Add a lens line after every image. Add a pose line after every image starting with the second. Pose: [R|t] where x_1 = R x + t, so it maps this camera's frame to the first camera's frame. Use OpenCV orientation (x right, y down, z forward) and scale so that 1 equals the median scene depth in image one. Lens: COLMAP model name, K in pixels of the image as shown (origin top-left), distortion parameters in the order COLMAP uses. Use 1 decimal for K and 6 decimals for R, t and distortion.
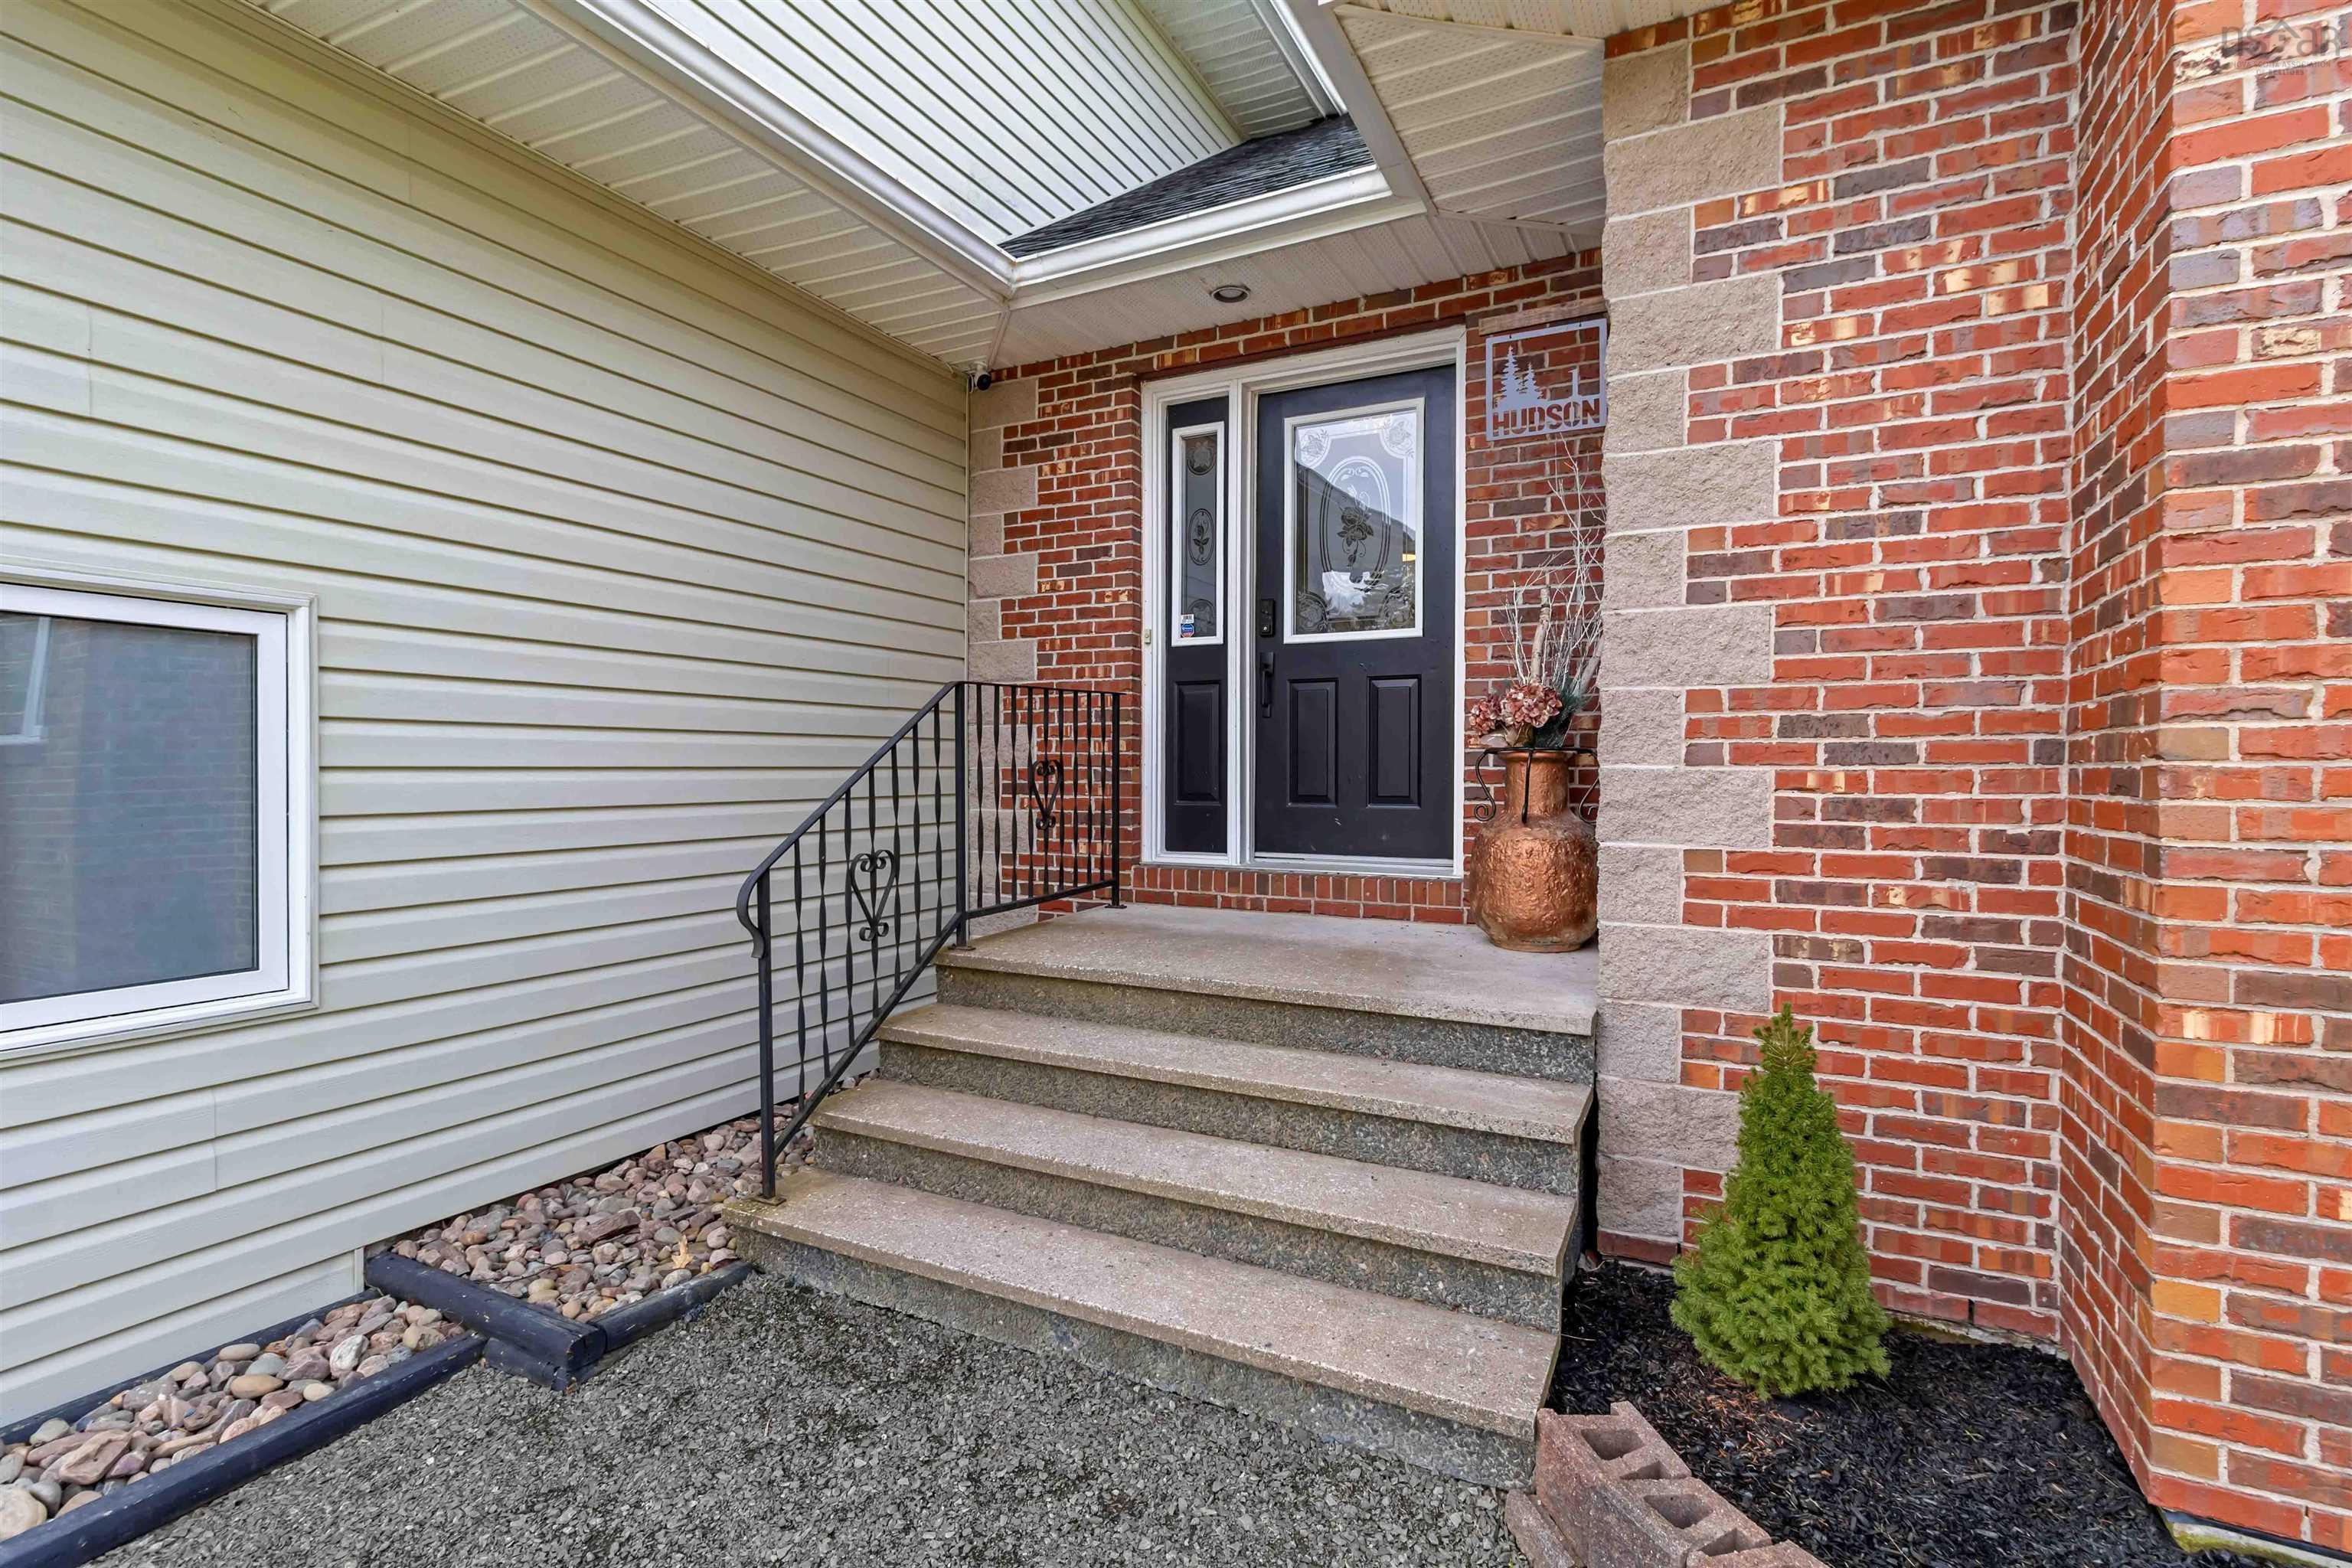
lens RADIAL K [[1099.9, 0, 1179.9], [0, 1099.9, 780.9], [0, 0, 1]] dist [0.001393, 0.000022]
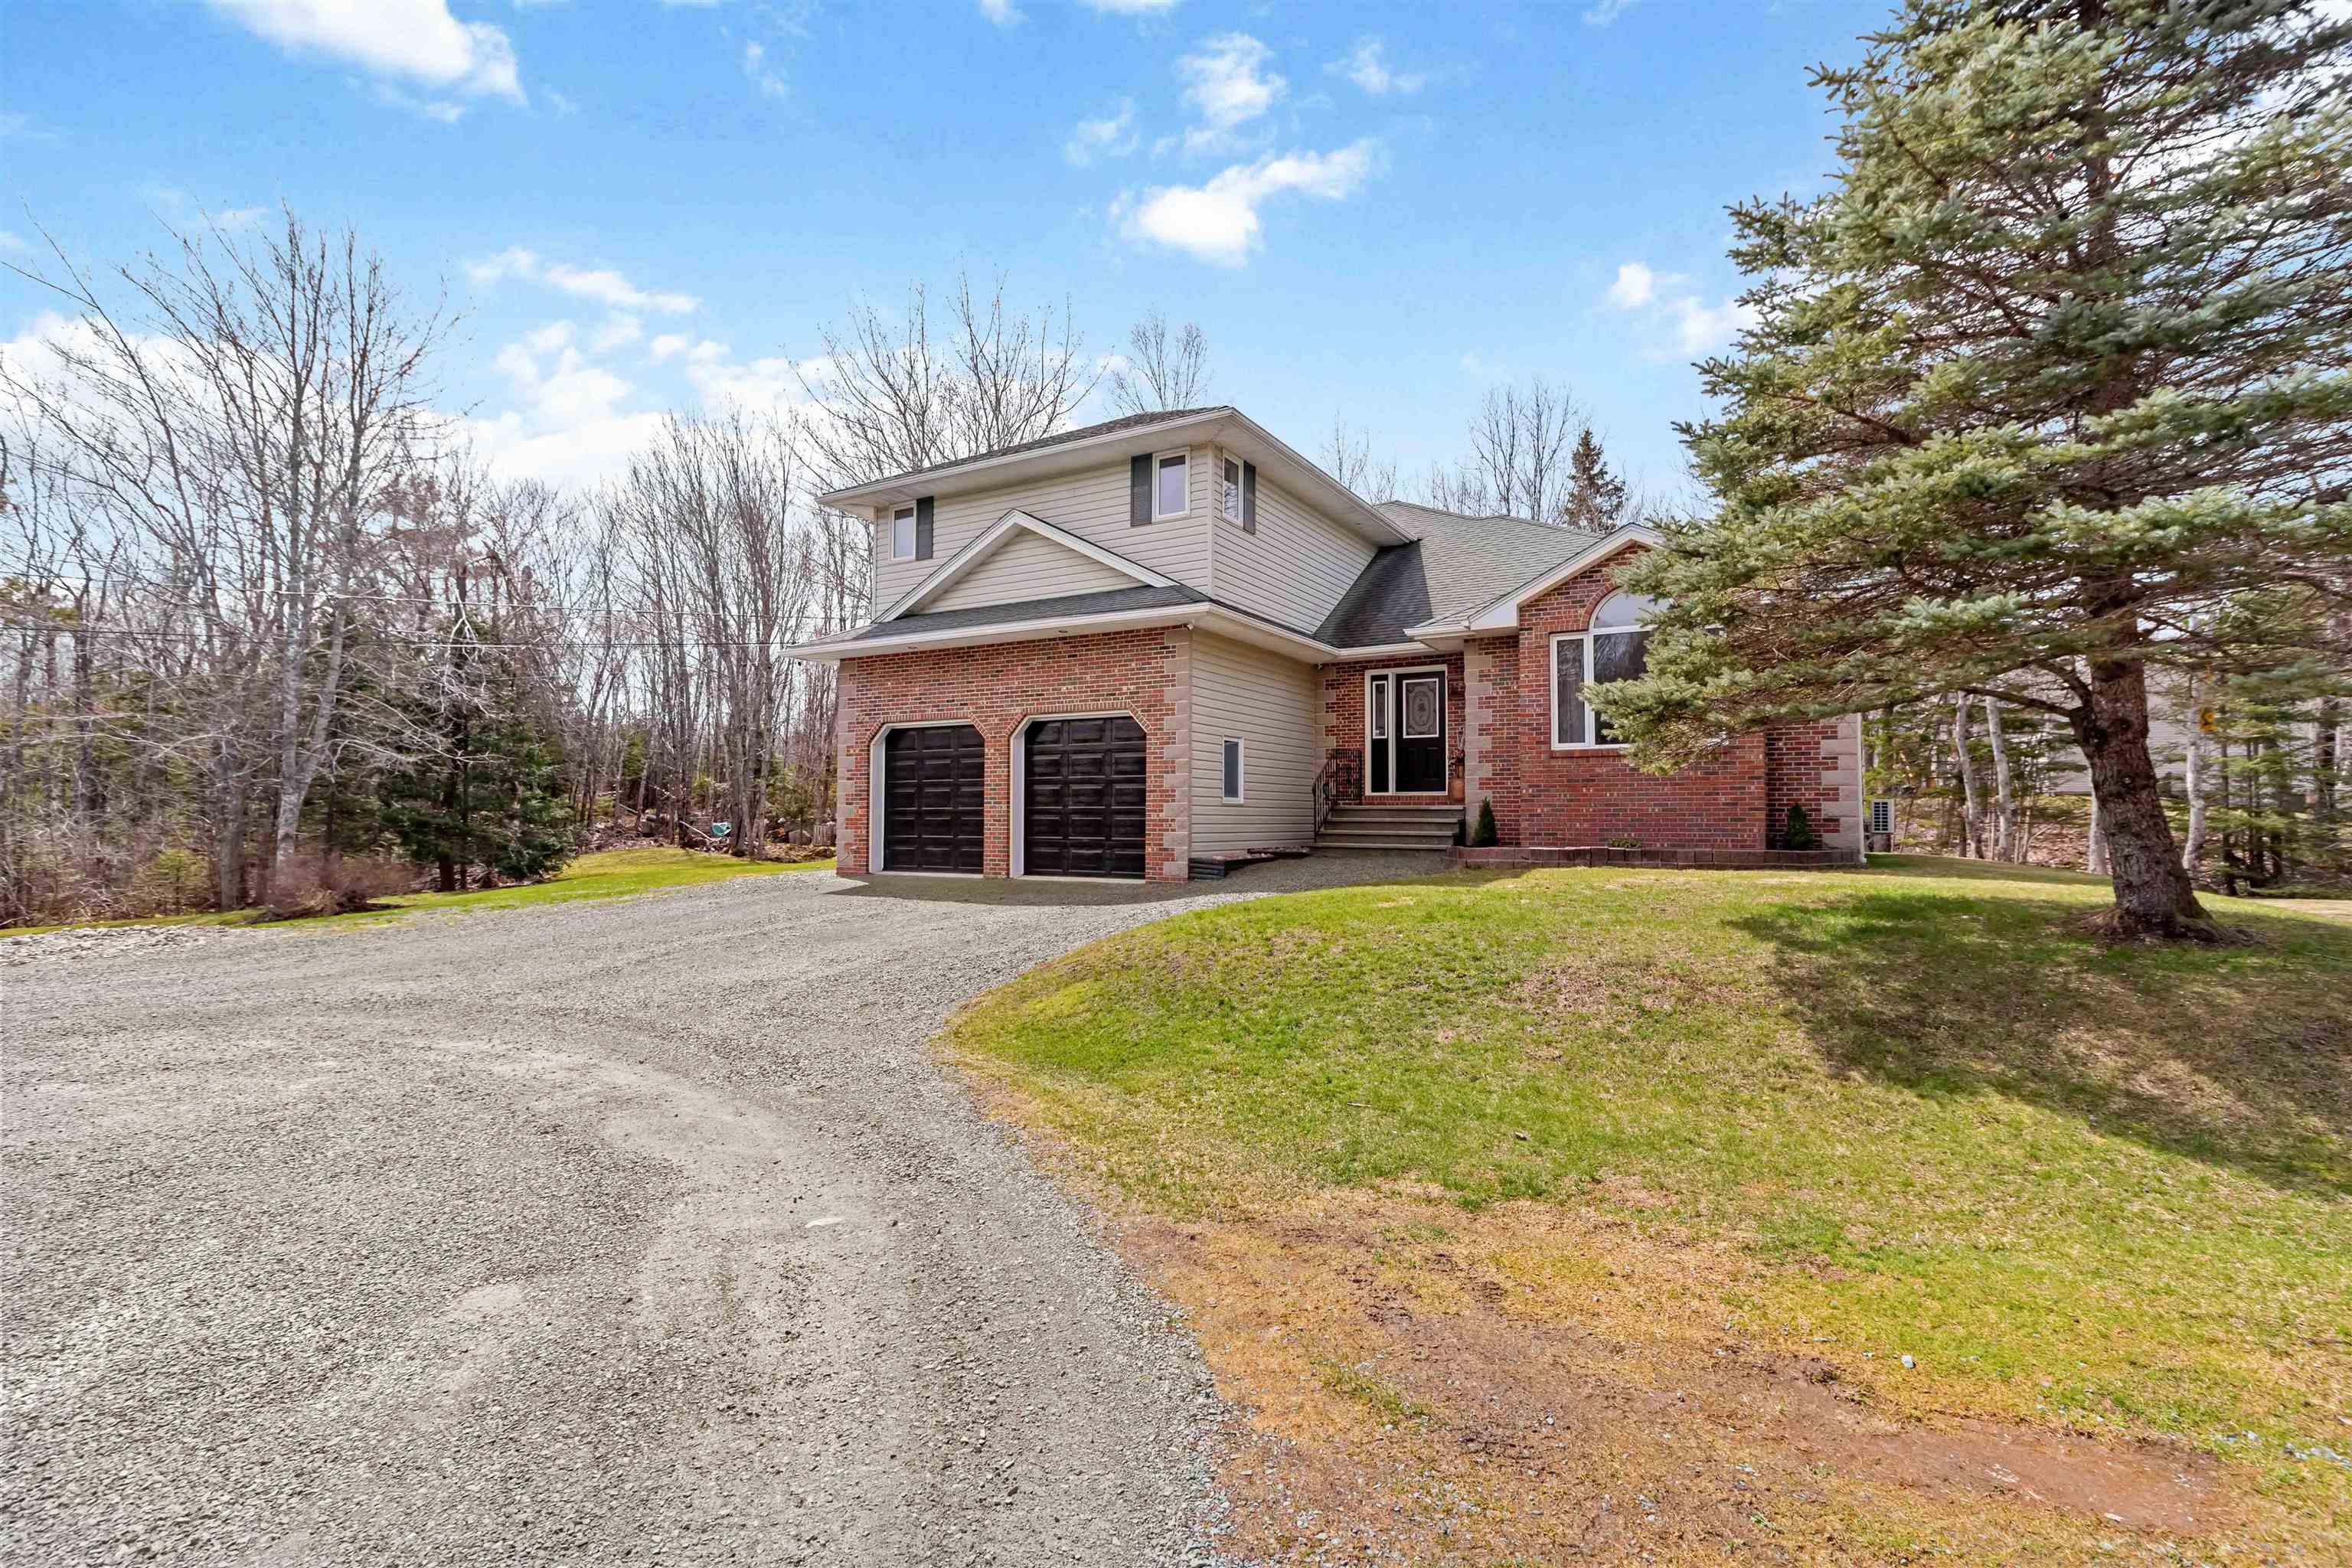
lens RADIAL K [[1099.9, 0, 1171.0], [0, 1099.9, 793.1], [0, 0, 1]] dist [0.001393, 0.000022]
pose [[0.997184, -0.001648, -0.074980, -0.426125], [-0.001062, 0.999348, -0.036086, 0.206852], [0.074991, 0.036064, 0.996532, -2.879117]]
